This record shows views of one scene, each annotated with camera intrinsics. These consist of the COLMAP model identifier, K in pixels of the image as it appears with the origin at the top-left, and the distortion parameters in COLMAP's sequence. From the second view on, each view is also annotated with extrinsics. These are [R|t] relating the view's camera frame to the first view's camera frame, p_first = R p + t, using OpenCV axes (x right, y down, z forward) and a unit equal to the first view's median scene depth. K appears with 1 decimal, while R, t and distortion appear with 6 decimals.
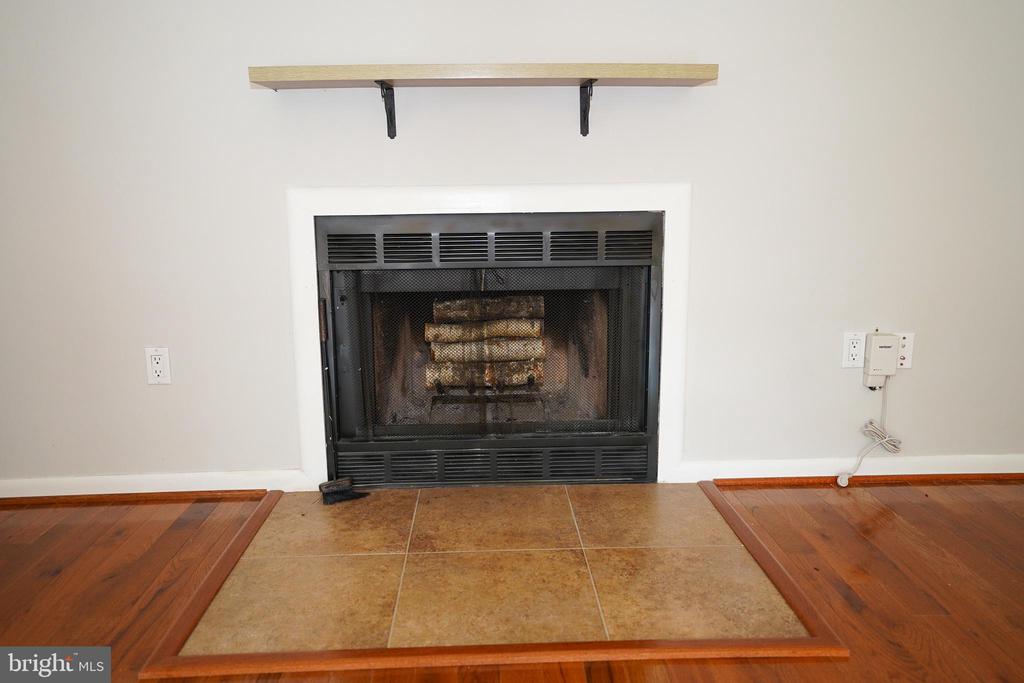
lens RADIAL K [[799.5, 0, 512.0], [0, 799.5, 341.5], [0, 0, 1]] dist [-0.000236, -0.000102]
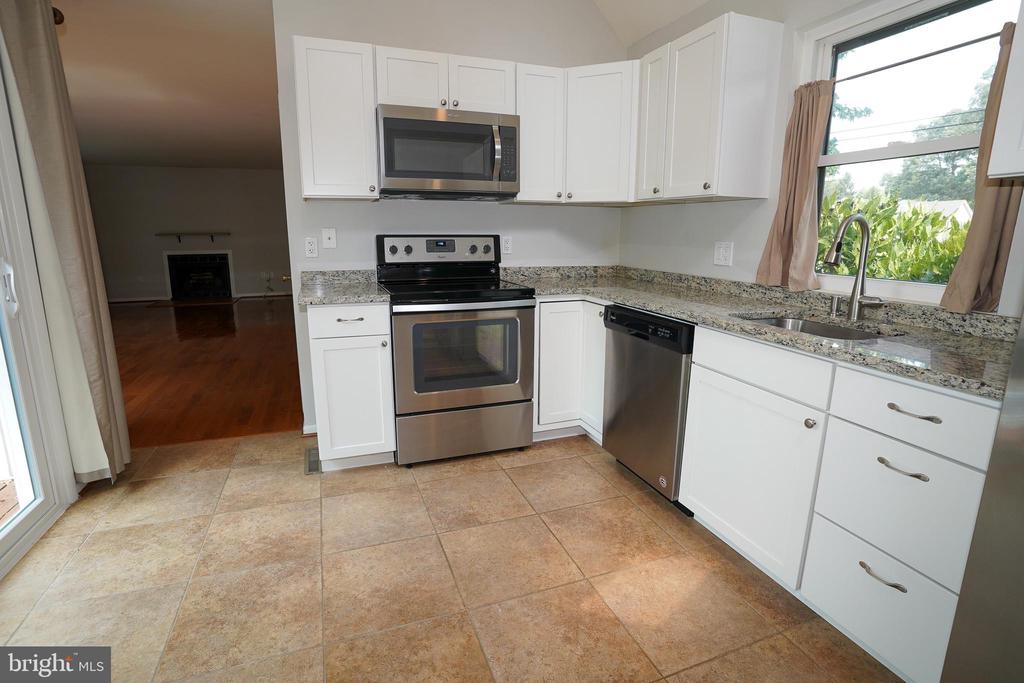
lens RADIAL K [[500.4, 0, 512.0], [0, 500.4, 341.5], [0, 0, 1]] dist [-0.085577, -0.000081]
pose [[0.953500, -0.053245, 0.296652, 1.167712], [0.046226, 0.998461, 0.030633, 0.525341], [-0.297827, -0.015495, 0.954494, -3.348341]]
